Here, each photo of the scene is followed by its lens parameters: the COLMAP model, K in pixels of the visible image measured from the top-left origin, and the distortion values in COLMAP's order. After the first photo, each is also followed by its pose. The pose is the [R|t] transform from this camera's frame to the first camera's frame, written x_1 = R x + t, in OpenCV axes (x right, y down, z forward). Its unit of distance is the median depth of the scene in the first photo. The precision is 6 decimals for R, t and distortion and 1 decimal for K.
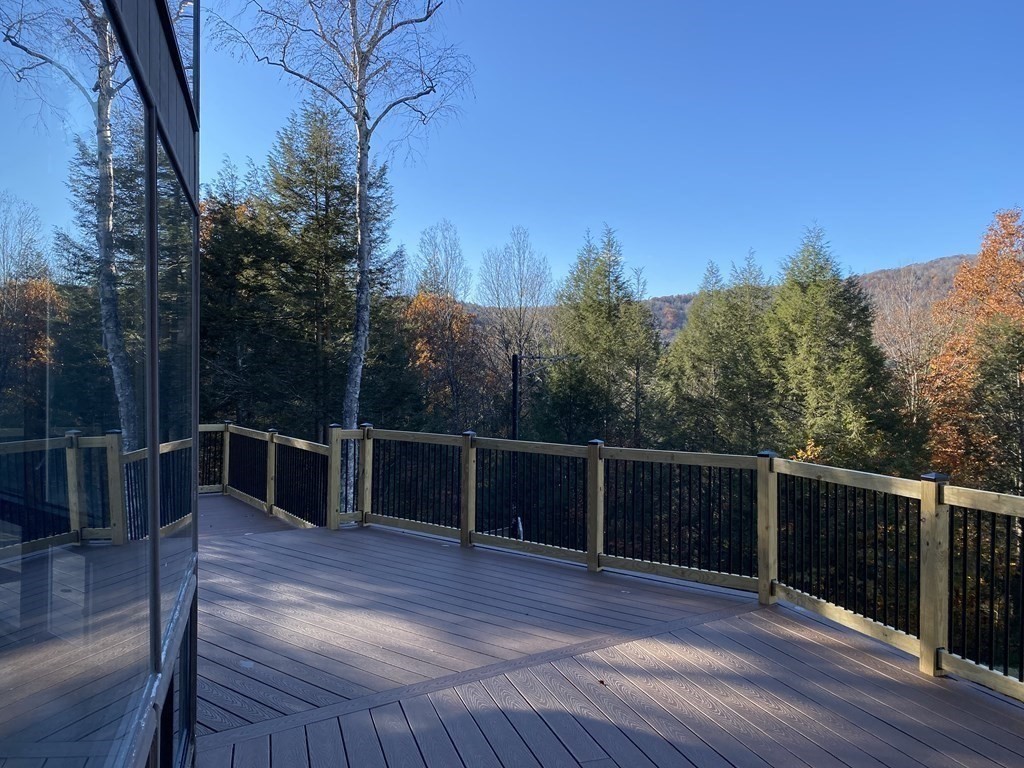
lens RADIAL K [[796.7, 0, 519.2], [0, 796.7, 380.2], [0, 0, 1]] dist [0.049539, -0.057486]
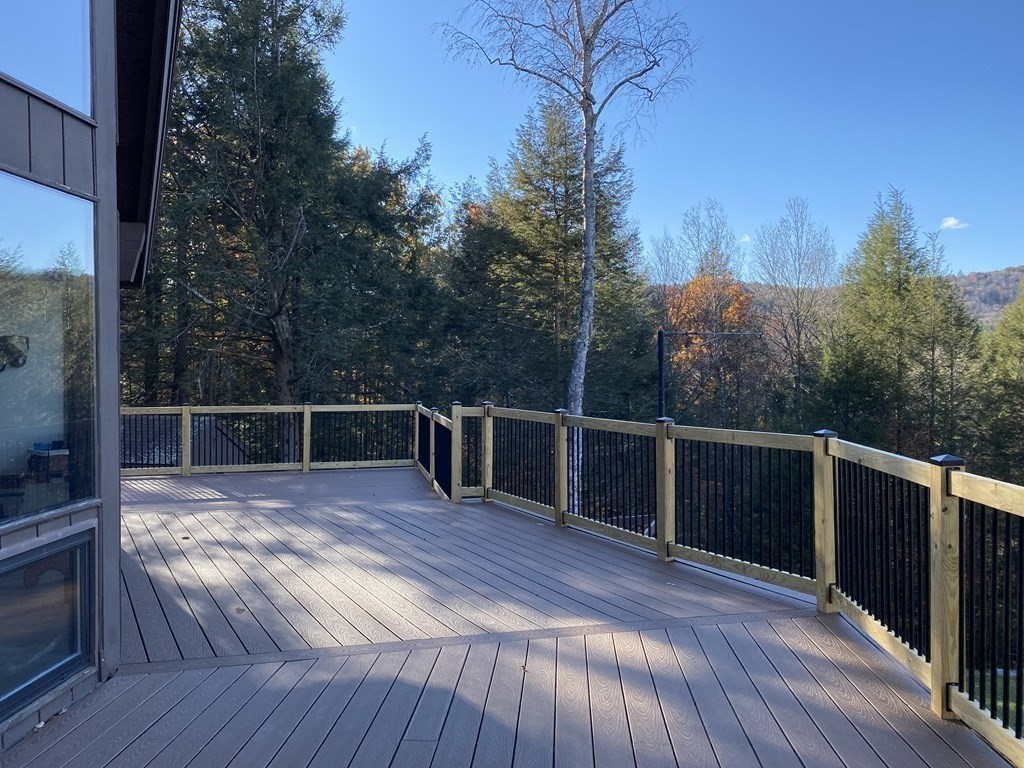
lens RADIAL K [[796.7, 0, 511.3], [0, 796.7, 382.5], [0, 0, 1]] dist [0.049539, -0.057486]
pose [[0.920265, -0.006443, -0.391242, 0.109863], [0.012446, 0.999840, 0.012810, 0.007987], [0.391097, -0.016658, 0.920199, 0.034271]]
